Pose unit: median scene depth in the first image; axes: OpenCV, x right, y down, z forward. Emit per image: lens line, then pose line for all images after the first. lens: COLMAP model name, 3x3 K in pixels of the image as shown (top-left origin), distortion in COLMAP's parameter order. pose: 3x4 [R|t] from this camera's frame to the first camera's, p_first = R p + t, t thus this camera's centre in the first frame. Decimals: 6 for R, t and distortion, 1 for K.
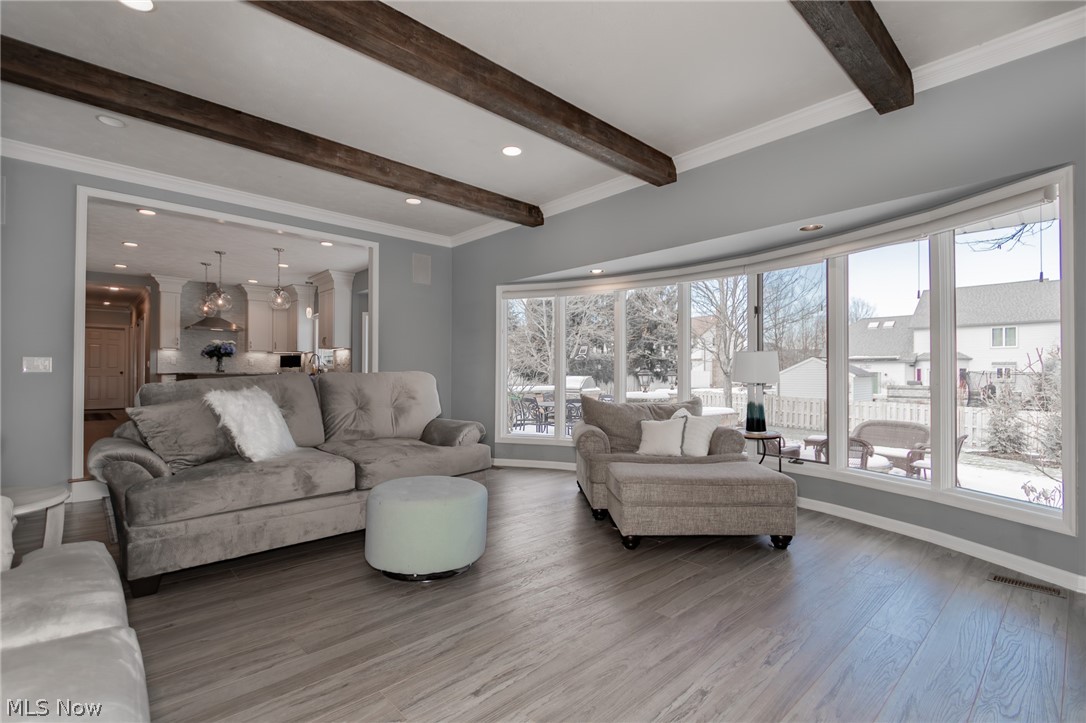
lens RADIAL K [[512.5, 0, 545.6], [0, 512.5, 367.8], [0, 0, 1]] dist [0.003264, -0.000739]
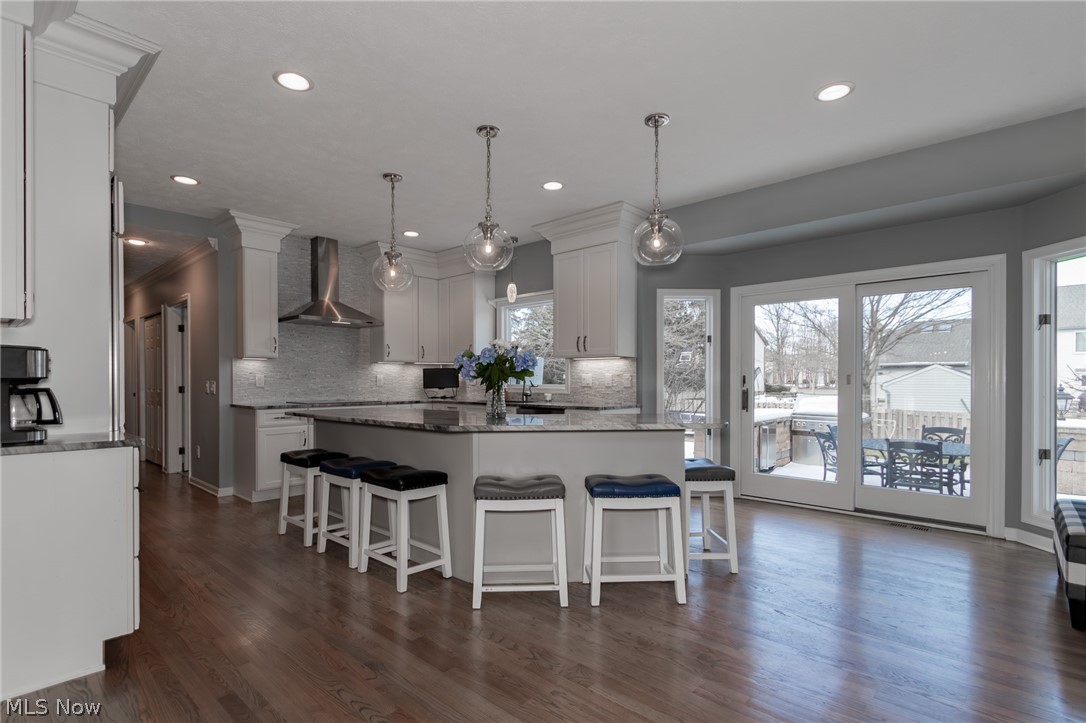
lens RADIAL K [[512.5, 0, 545.6], [0, 512.5, 380.7], [0, 0, 1]] dist [0.003264, -0.000739]
pose [[0.995549, -0.004930, 0.094120, -0.447389], [0.003342, 0.999849, 0.017025, -0.020085], [-0.094189, -0.016634, 0.995415, 0.413974]]
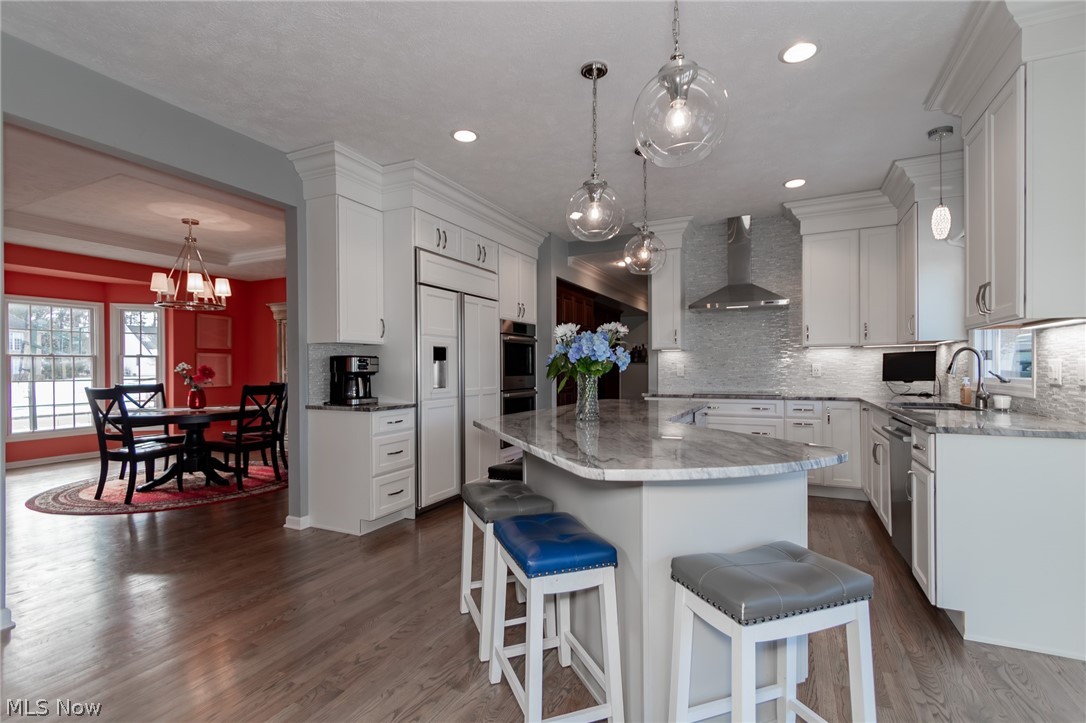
lens RADIAL K [[512.5, 0, 542.6], [0, 512.5, 363.8], [0, 0, 1]] dist [0.003264, -0.000739]
pose [[0.374832, -0.015189, -0.926968, -0.235732], [0.019903, 0.999767, -0.008334, -0.017817], [0.926879, -0.015326, 0.375047, 0.598024]]
